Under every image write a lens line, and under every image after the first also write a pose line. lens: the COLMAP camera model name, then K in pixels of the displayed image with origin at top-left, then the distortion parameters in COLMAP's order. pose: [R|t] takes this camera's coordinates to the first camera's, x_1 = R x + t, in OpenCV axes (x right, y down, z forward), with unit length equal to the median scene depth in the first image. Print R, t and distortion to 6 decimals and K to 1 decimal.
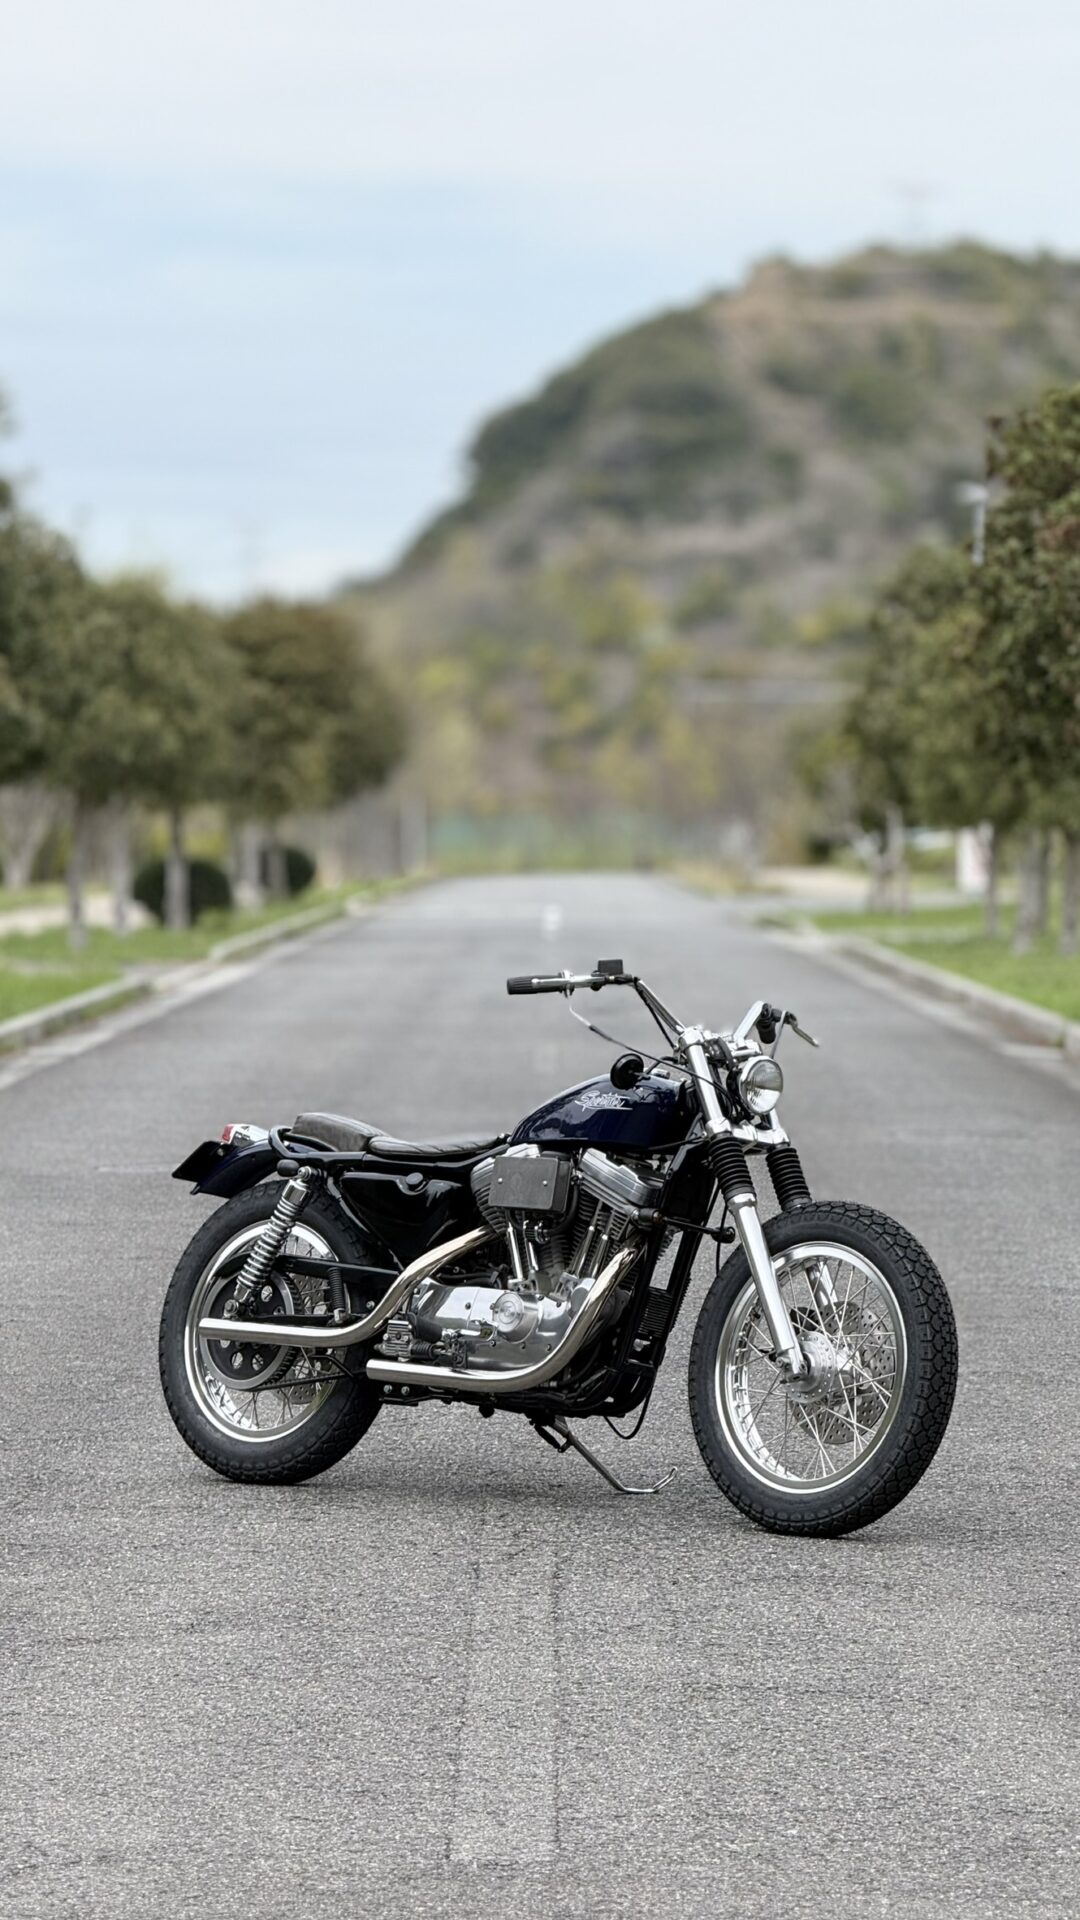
lens RADIAL K [[6659.4, 0, 542.0], [0, 6659.4, 1103.6], [0, 0, 1]] dist [0.199766, 1.454510]
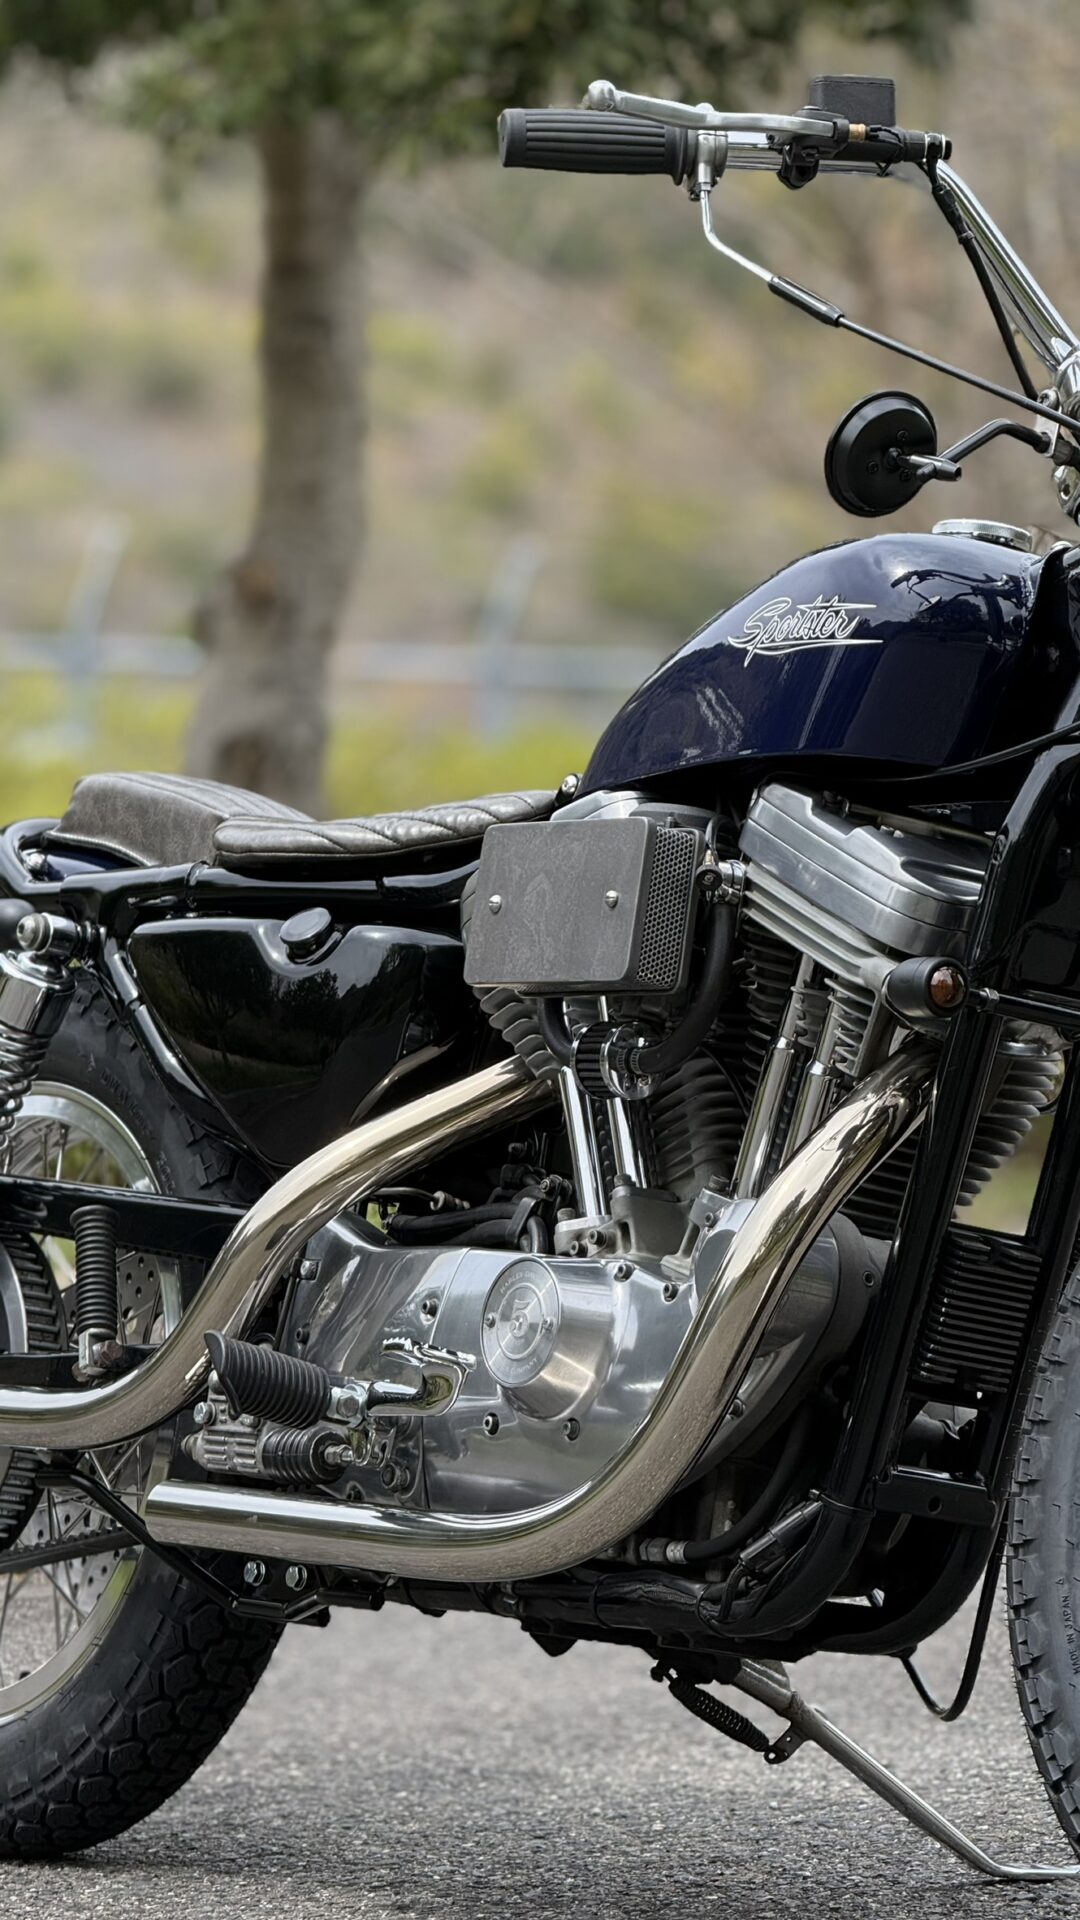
lens RADIAL K [[6659.4, 0, 542.0], [0, 6659.4, 1103.6], [0, 0, 1]] dist [0.199766, 1.454510]
pose [[0.978923, -0.032316, -0.201658, 0.054695], [0.028871, 0.999383, -0.020001, 0.025520], [0.202180, 0.013757, 0.979252, 0.650058]]
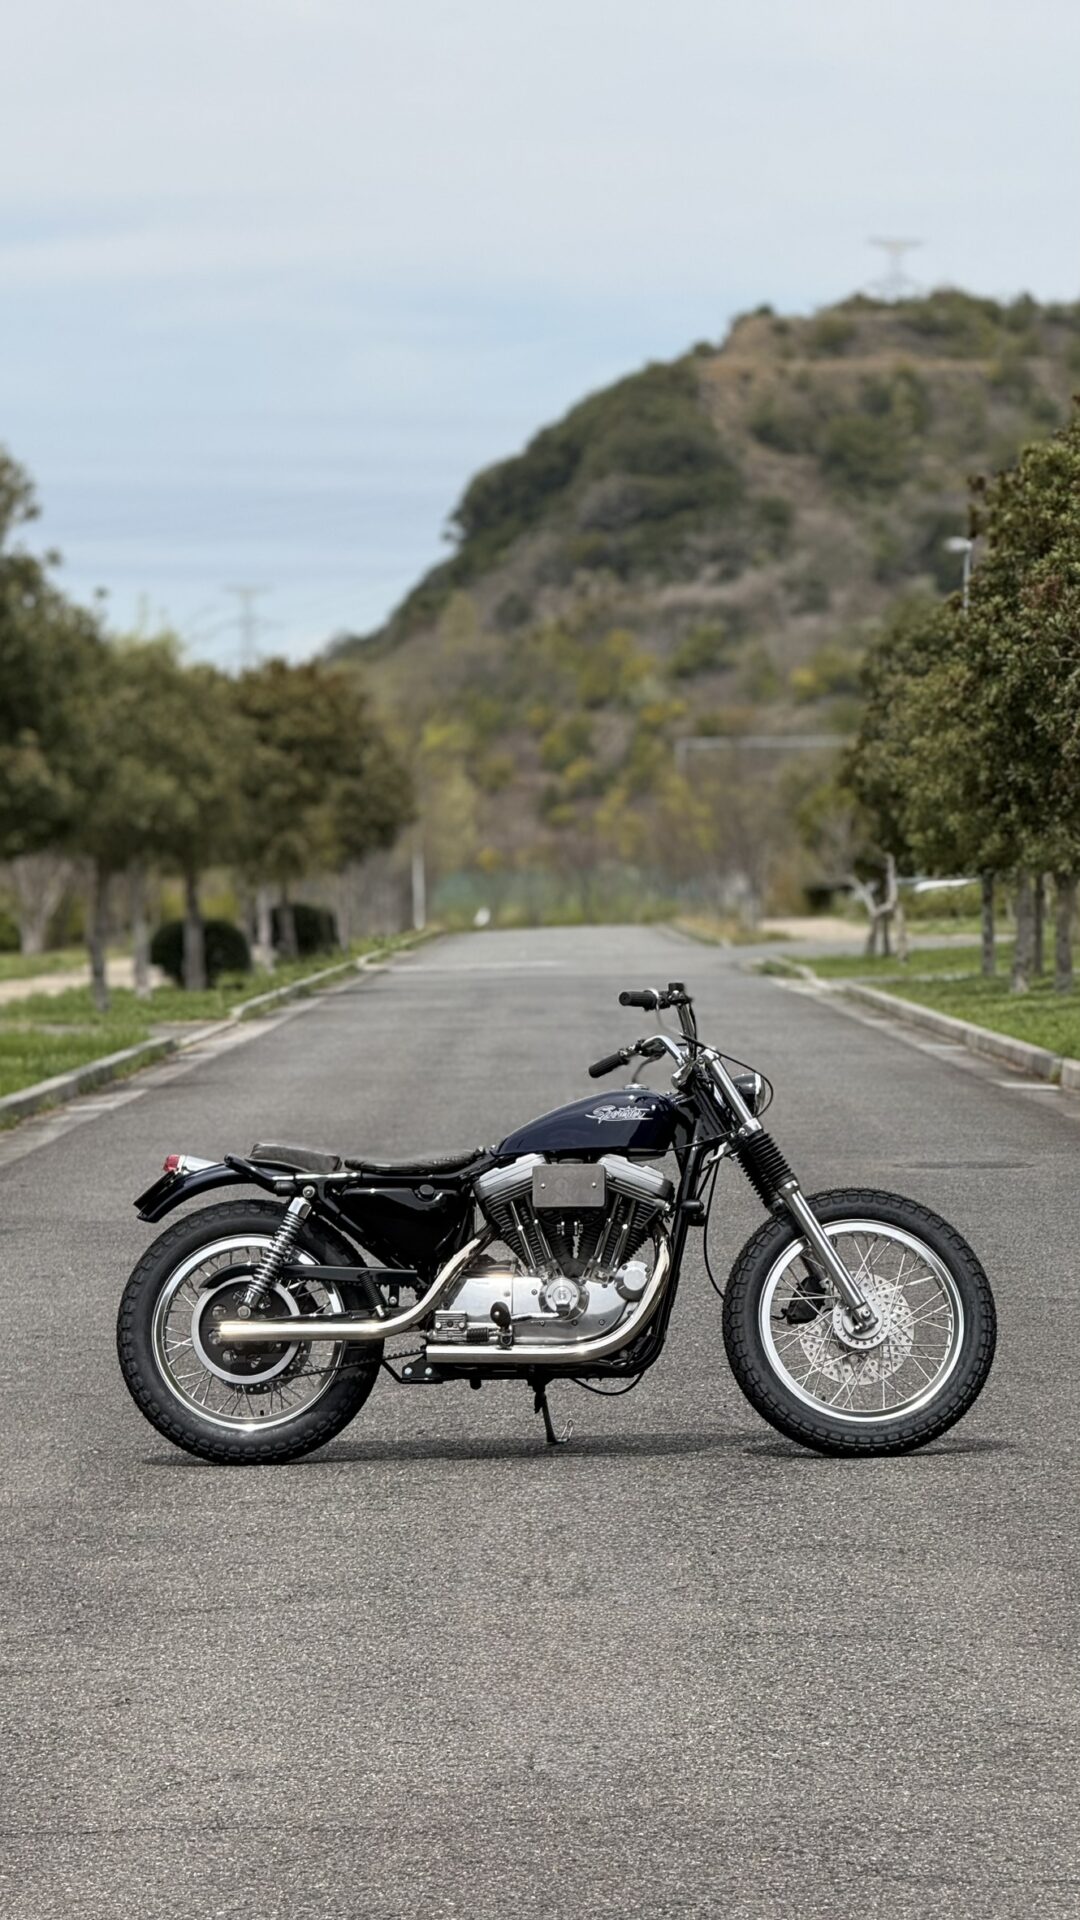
lens RADIAL K [[6659.4, 0, 542.0], [0, 6659.4, 1103.6], [0, 0, 1]] dist [0.199766, 1.454510]
pose [[0.999696, -0.024635, -0.000314, -0.008491], [0.024632, 0.999664, -0.008056, 0.005630], [0.000513, 0.008046, 0.999967, -0.157783]]
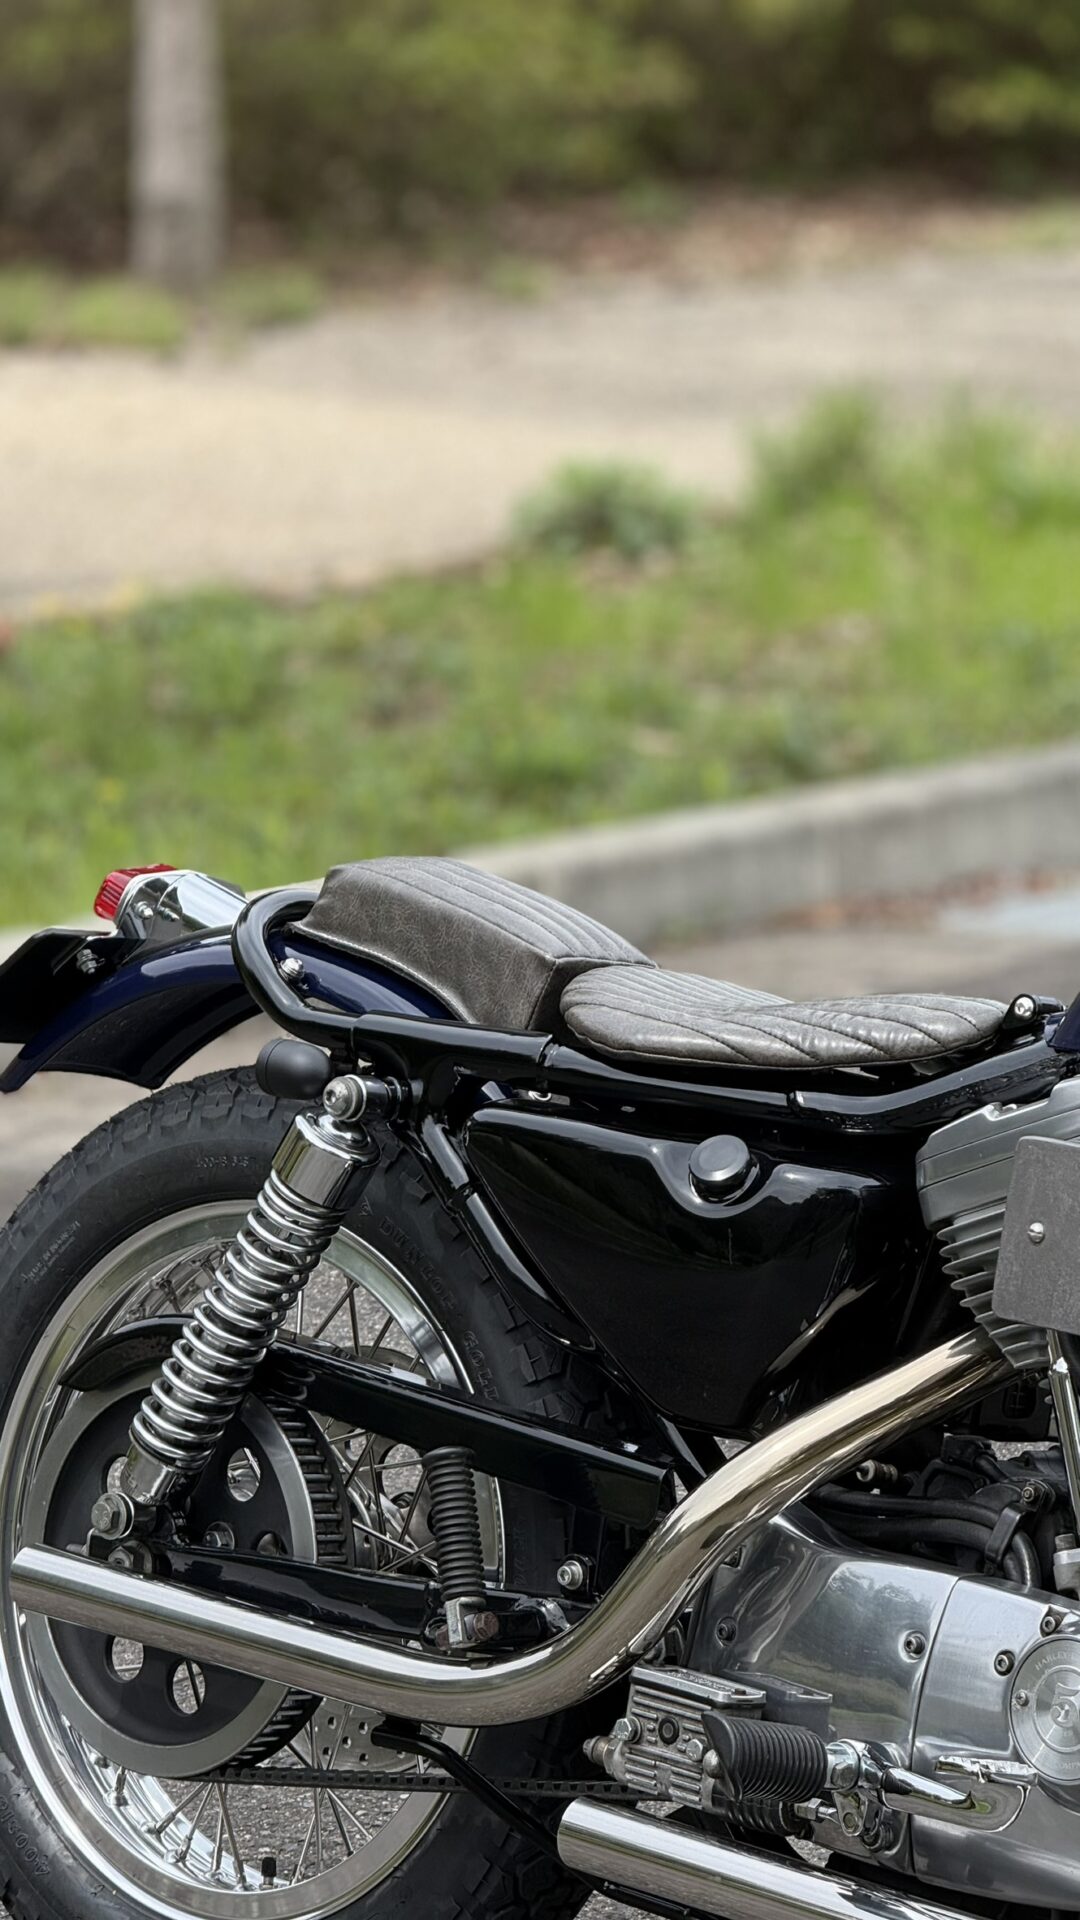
lens RADIAL K [[6659.4, 0, 542.0], [0, 6659.4, 1103.6], [0, 0, 1]] dist [0.199766, 1.454510]
pose [[0.999389, -0.000984, -0.034937, -0.015957], [0.006724, 0.986342, 0.164570, -0.036613], [0.034297, -0.164704, 0.985746, 0.681172]]
